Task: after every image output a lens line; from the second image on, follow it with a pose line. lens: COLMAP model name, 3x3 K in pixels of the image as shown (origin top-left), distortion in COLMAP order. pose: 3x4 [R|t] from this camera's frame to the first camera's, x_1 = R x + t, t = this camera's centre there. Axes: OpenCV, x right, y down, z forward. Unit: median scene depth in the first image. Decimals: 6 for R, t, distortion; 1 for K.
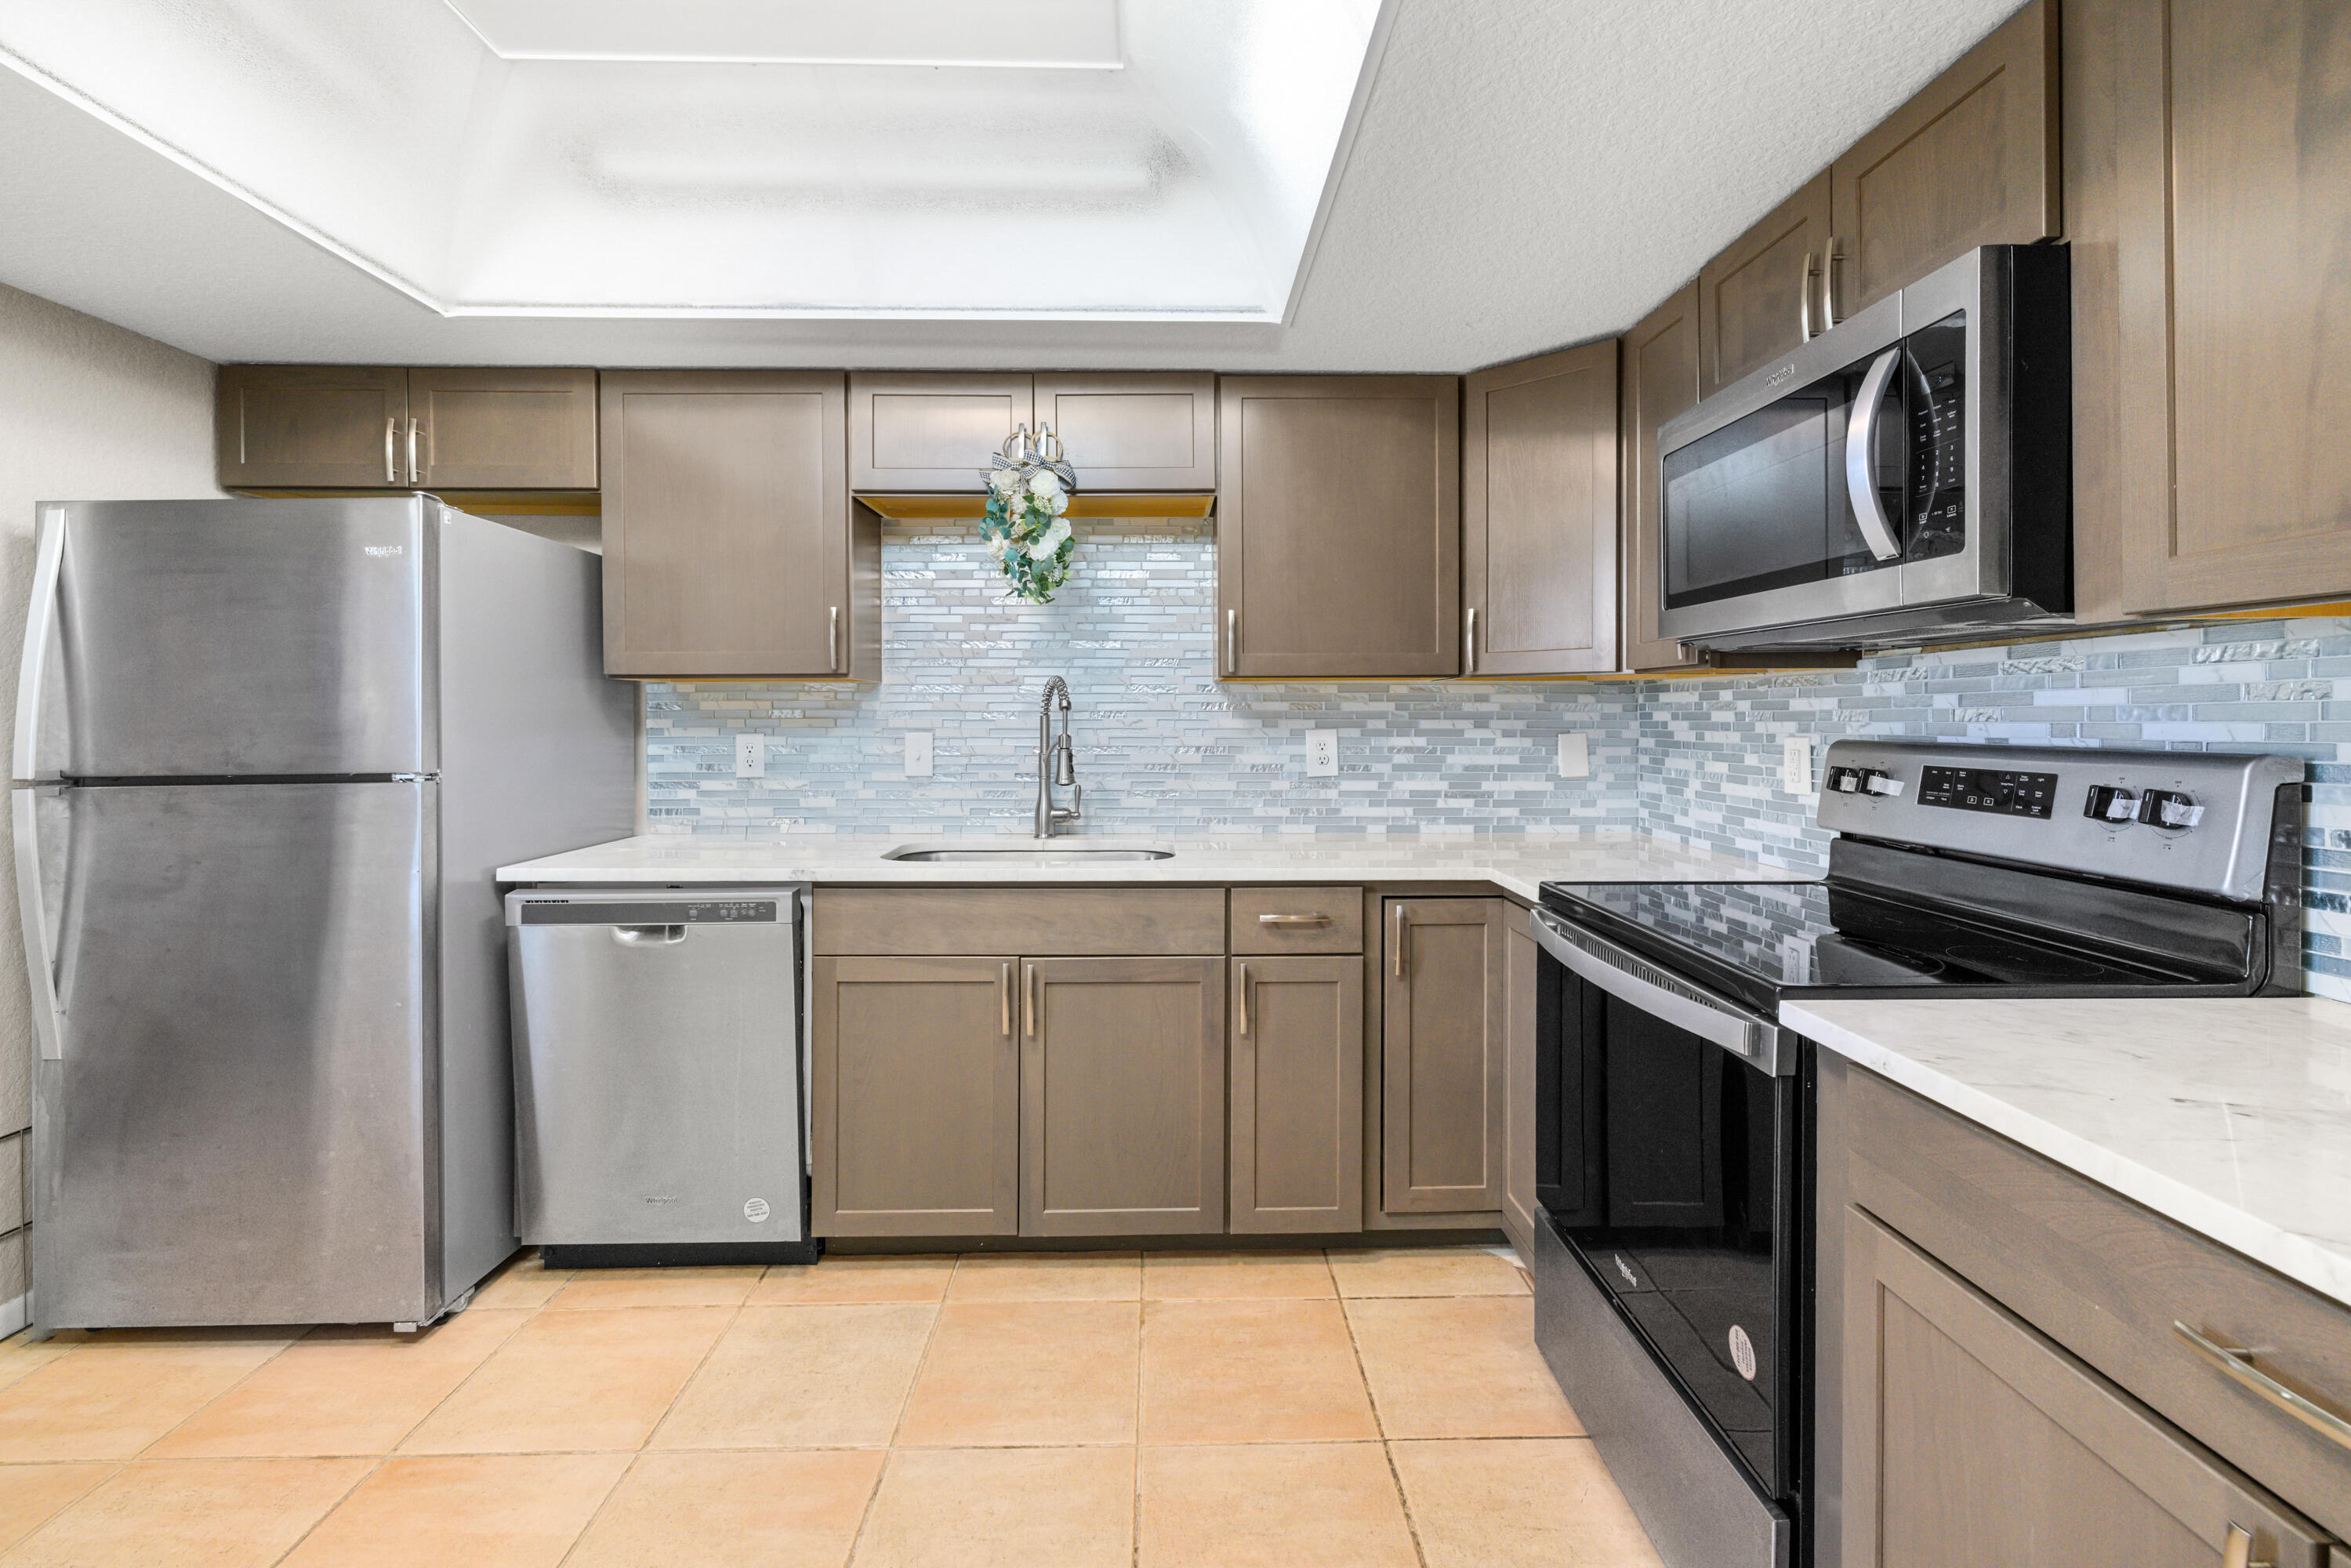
lens RADIAL K [[1006.9, 0, 1177.9], [0, 1006.9, 722.4], [0, 0, 1]] dist [-0.000494, -0.000508]
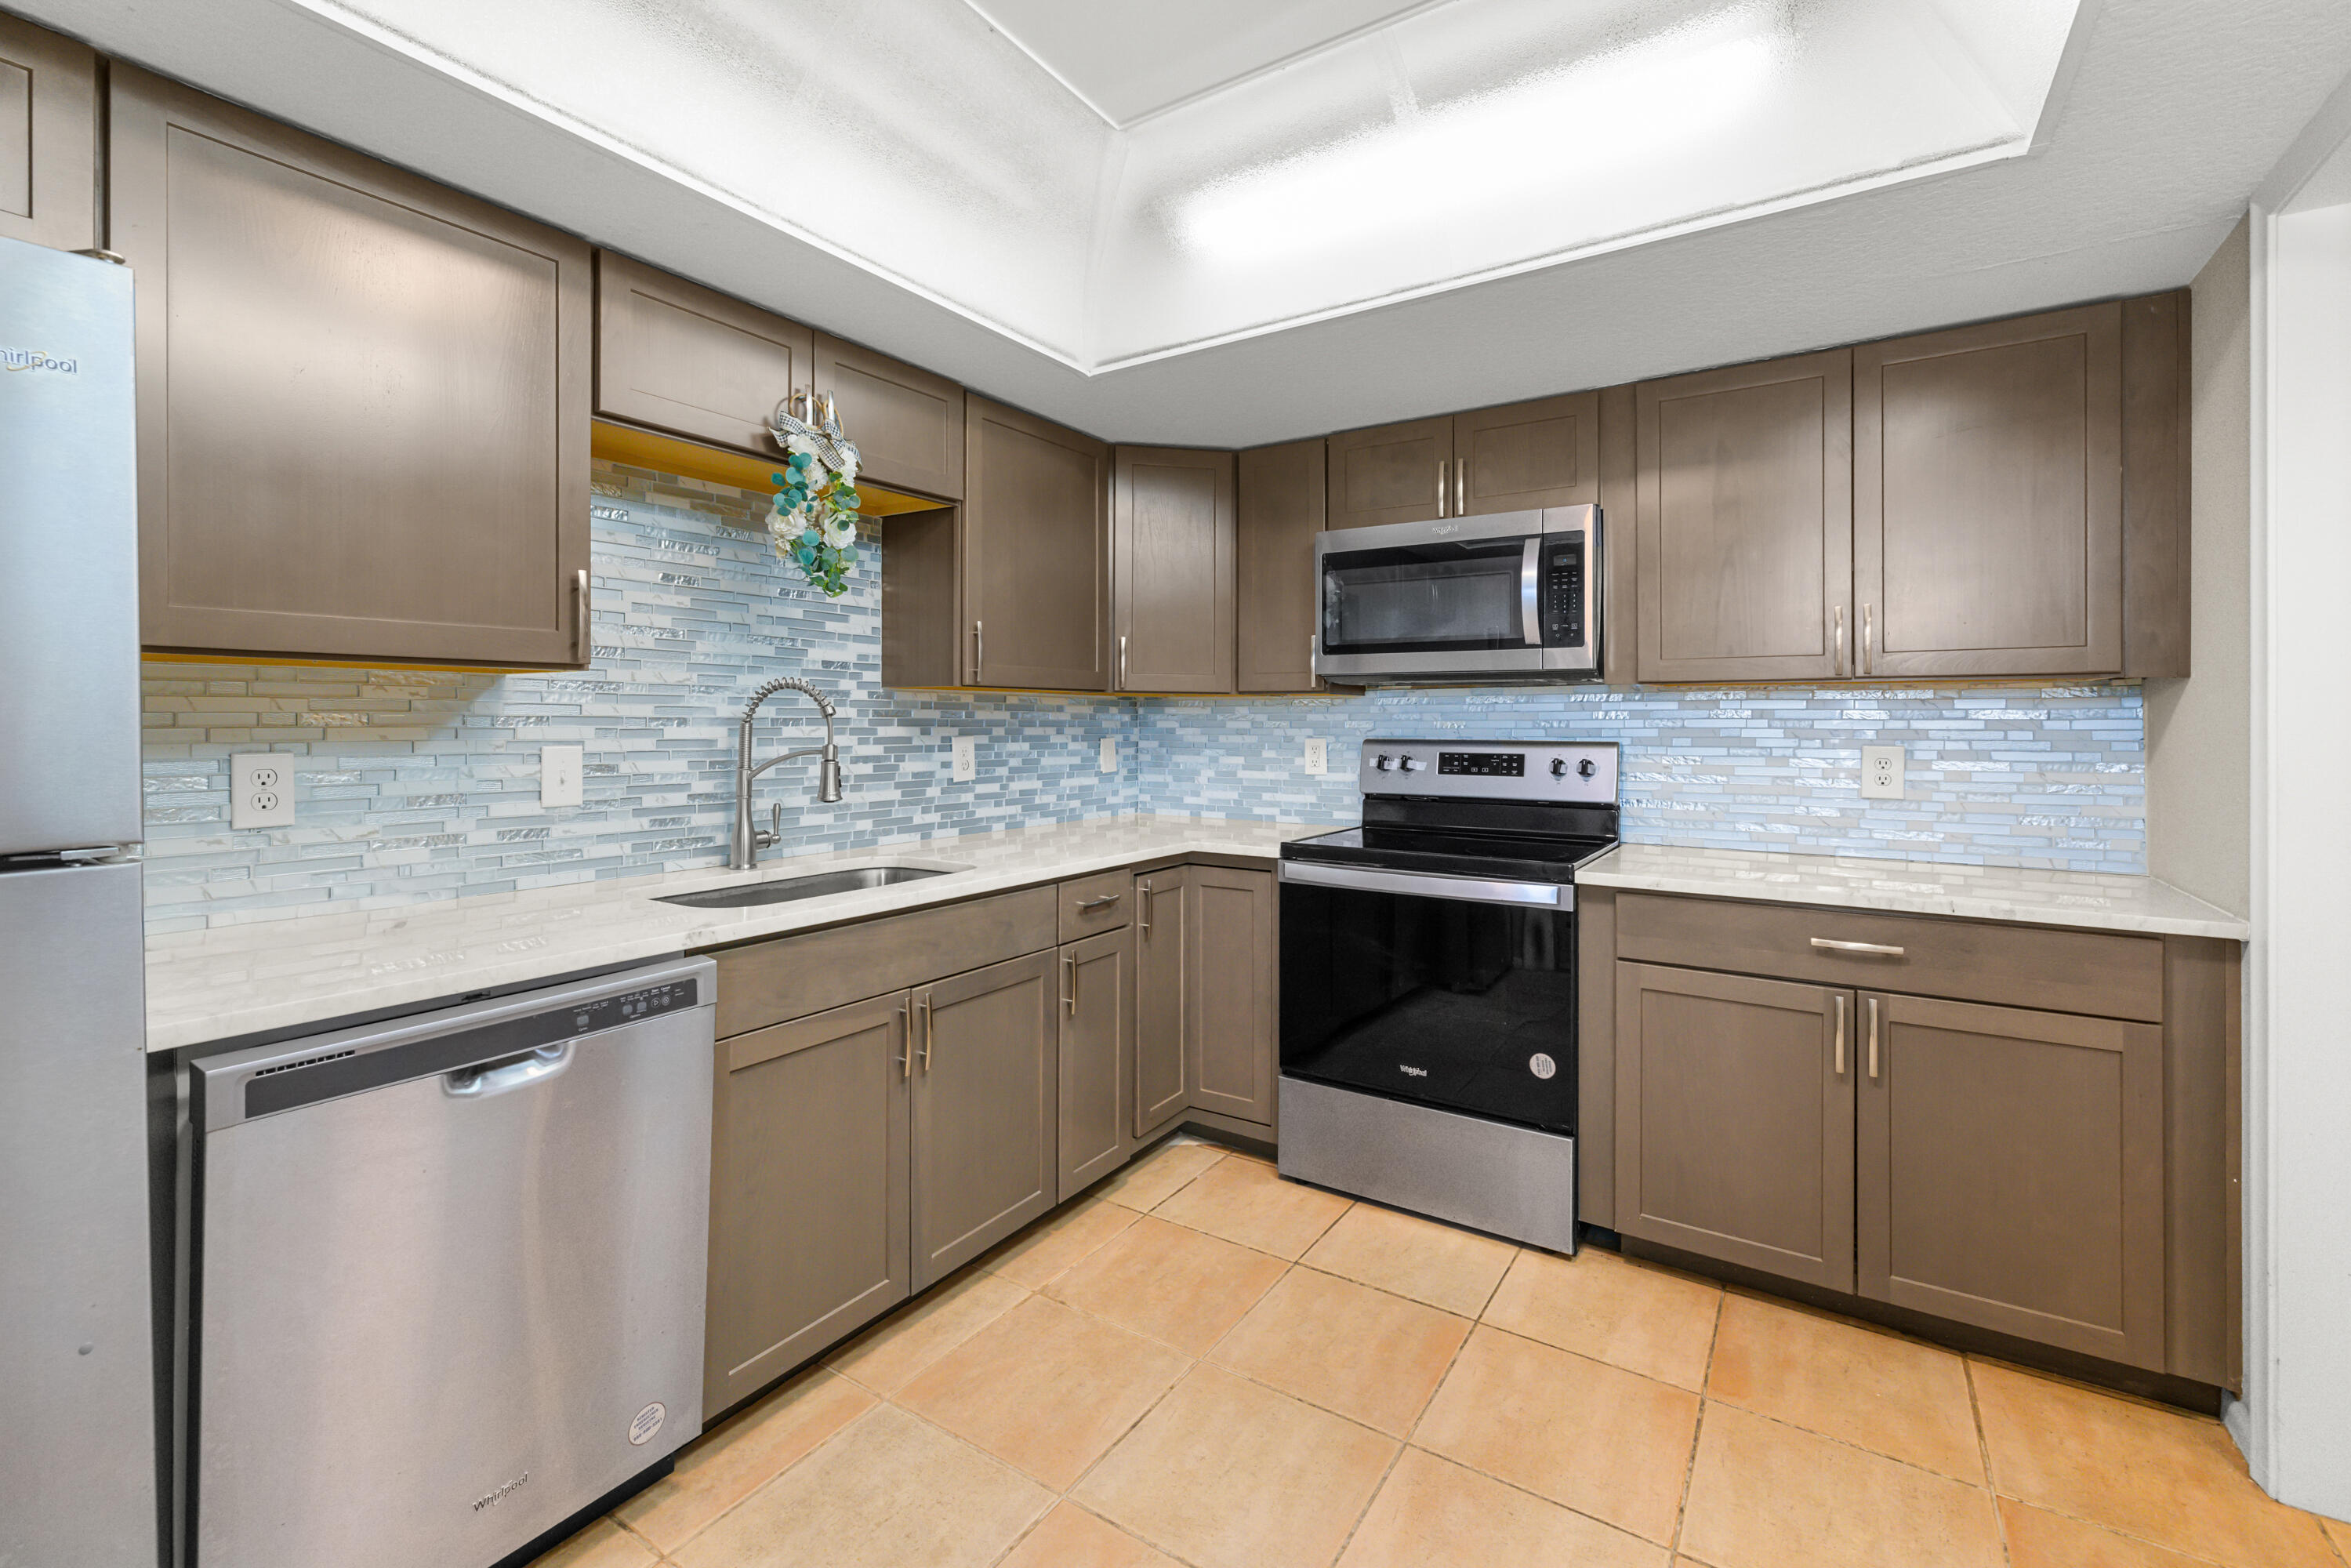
lens RADIAL K [[1006.9, 0, 1179.1], [0, 1006.9, 720.6], [0, 0, 1]] dist [-0.000494, -0.000508]
pose [[0.562554, 0.003492, 0.826753, -0.663342], [0.002878, 0.999977, -0.006181, -0.002971], [-0.826756, 0.005857, 0.562530, 0.243247]]
